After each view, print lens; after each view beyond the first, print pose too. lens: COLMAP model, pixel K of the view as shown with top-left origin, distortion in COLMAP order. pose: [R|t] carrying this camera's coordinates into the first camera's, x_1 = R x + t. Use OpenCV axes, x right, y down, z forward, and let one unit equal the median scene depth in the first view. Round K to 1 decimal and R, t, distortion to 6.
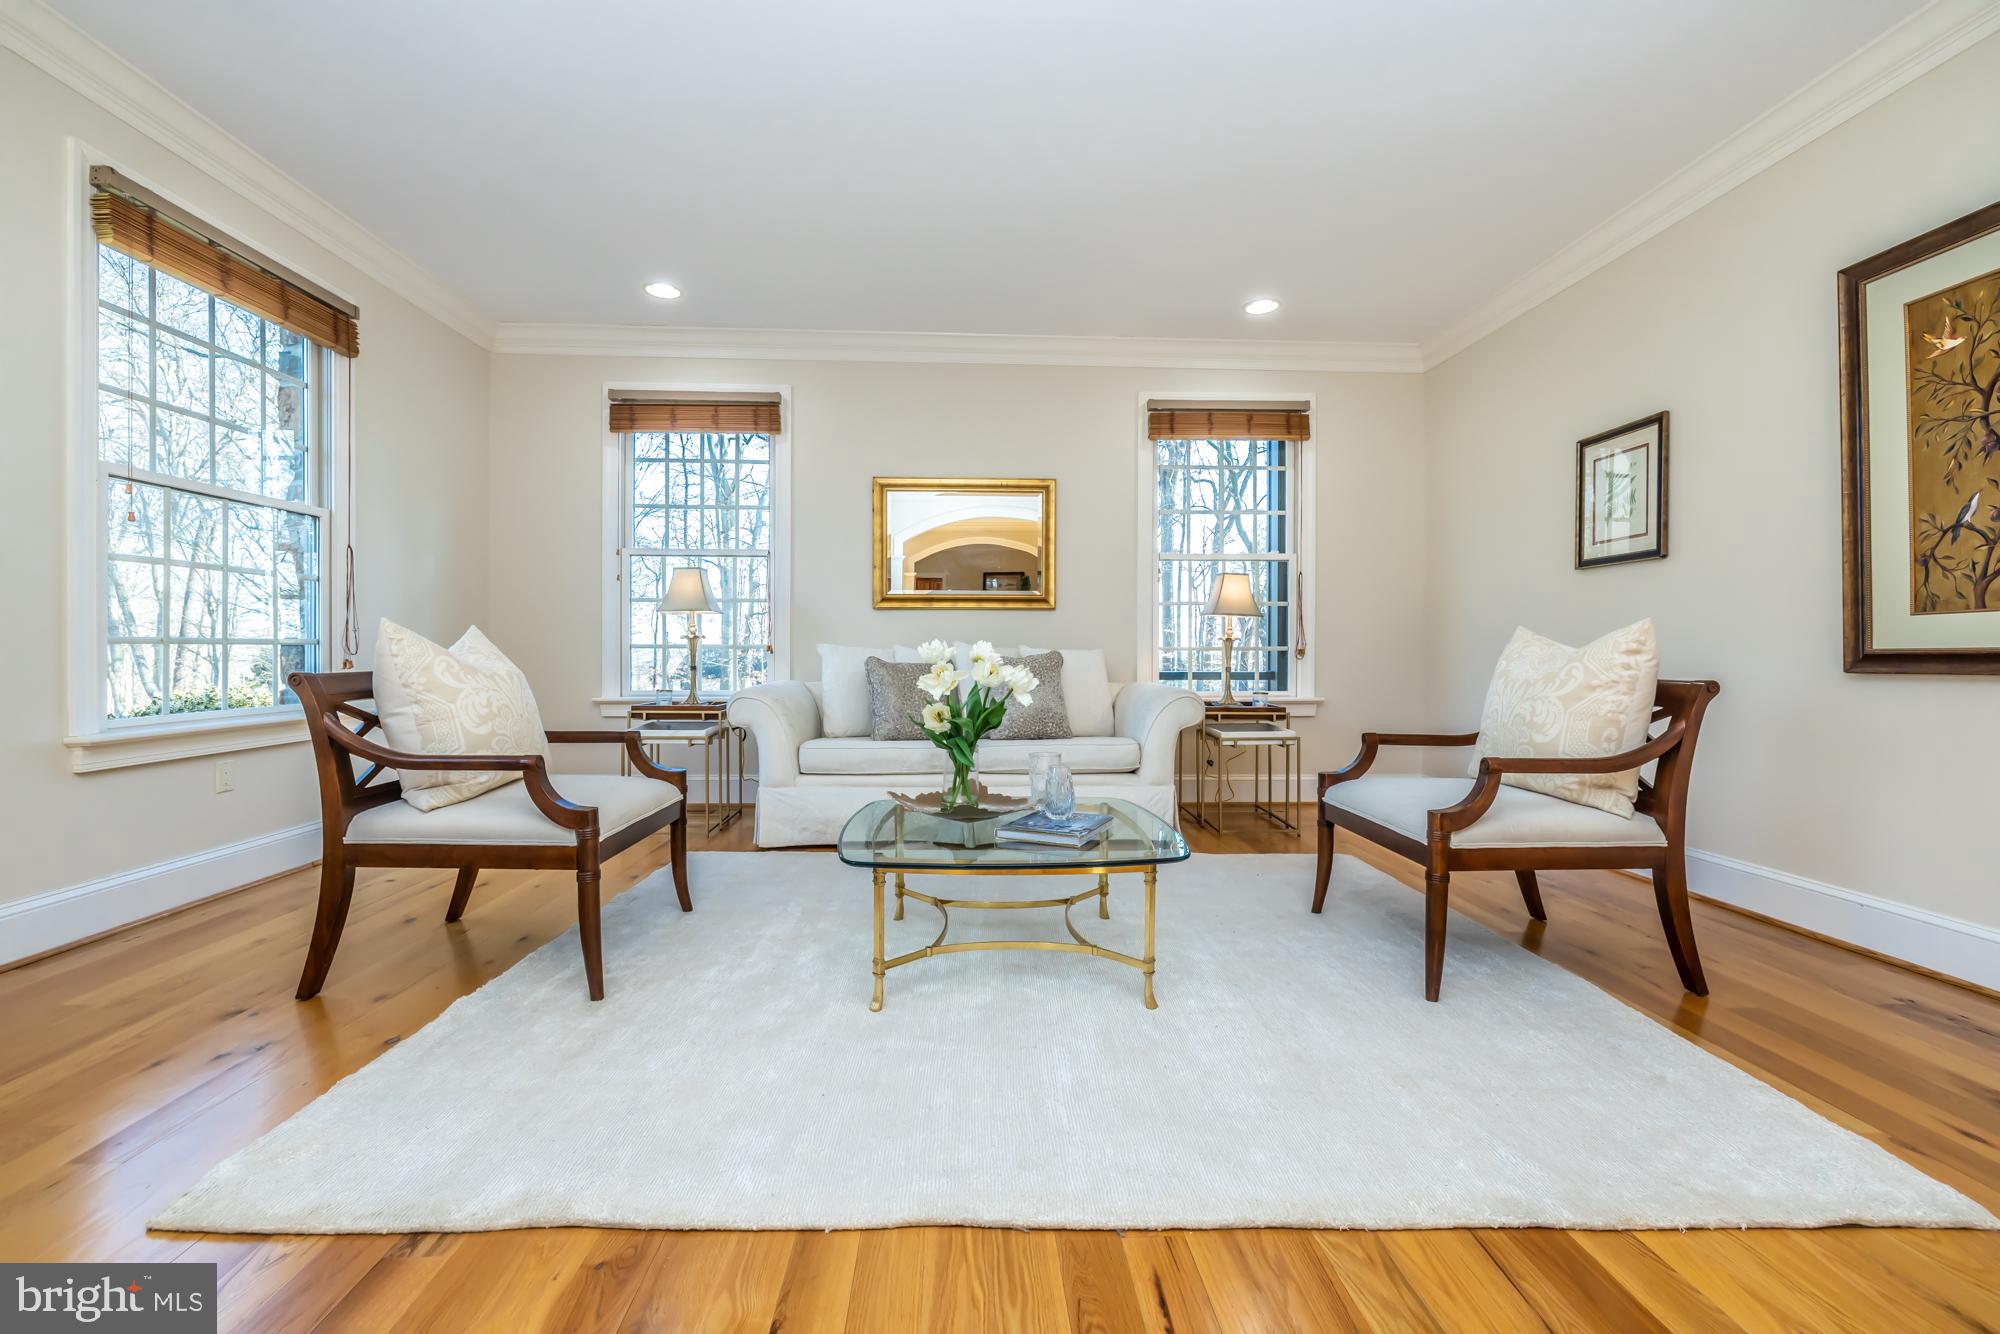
lens RADIAL K [[830.8, 0, 995.9], [0, 830.8, 650.5], [0, 0, 1]] dist [-0.001054, -0.000656]
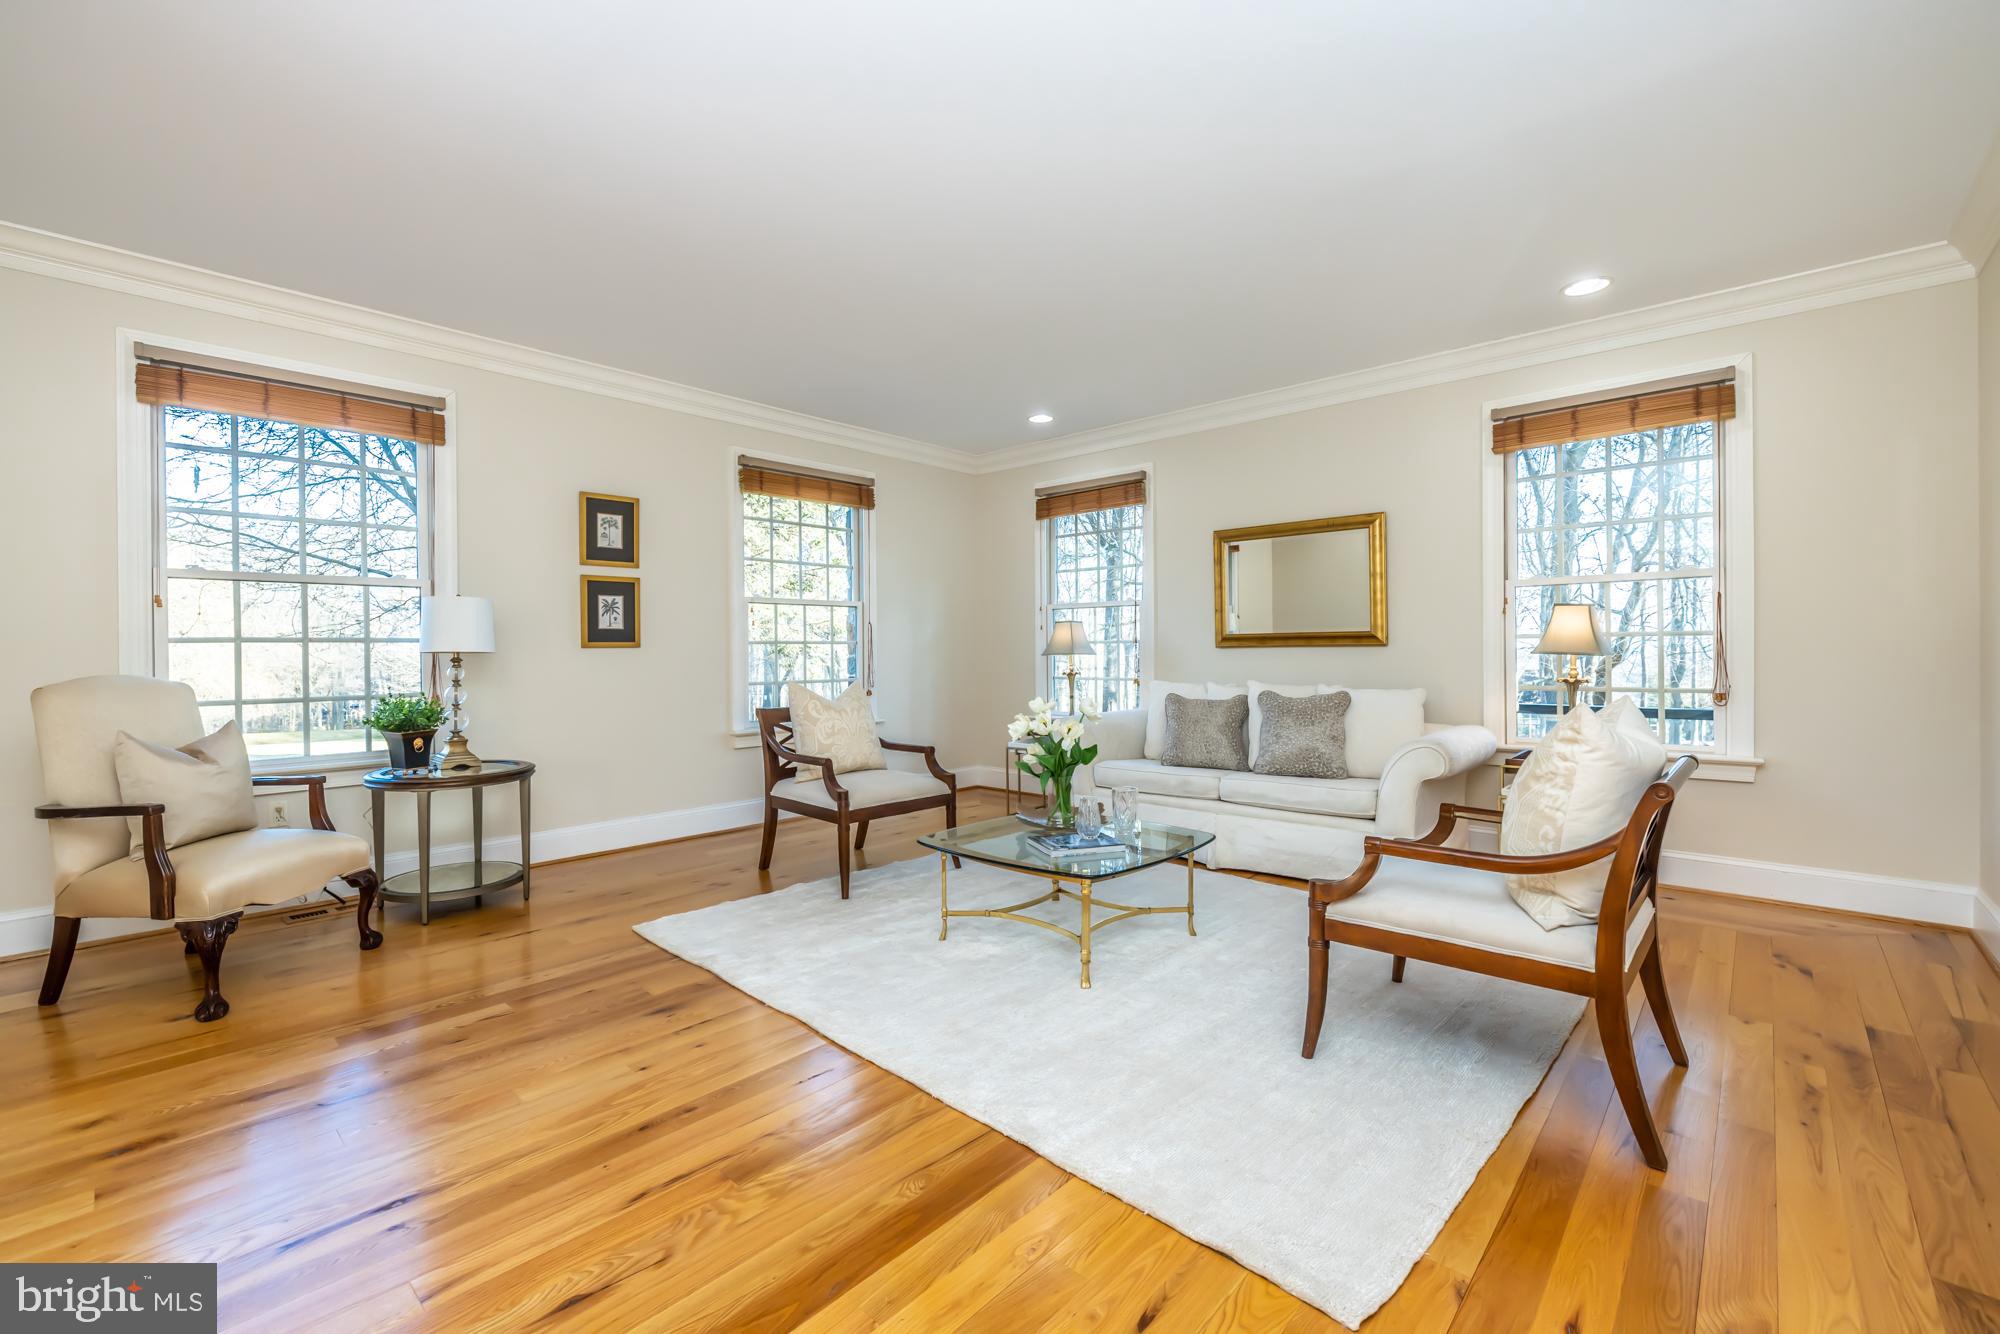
lens RADIAL K [[830.8, 0, 995.9], [0, 830.8, 650.5], [0, 0, 1]] dist [-0.001054, -0.000656]
pose [[0.713705, -0.010301, -0.700370, 0.937167], [0.008706, 0.999945, -0.005835, -0.091823], [0.700392, -0.001933, 0.713756, -0.037804]]
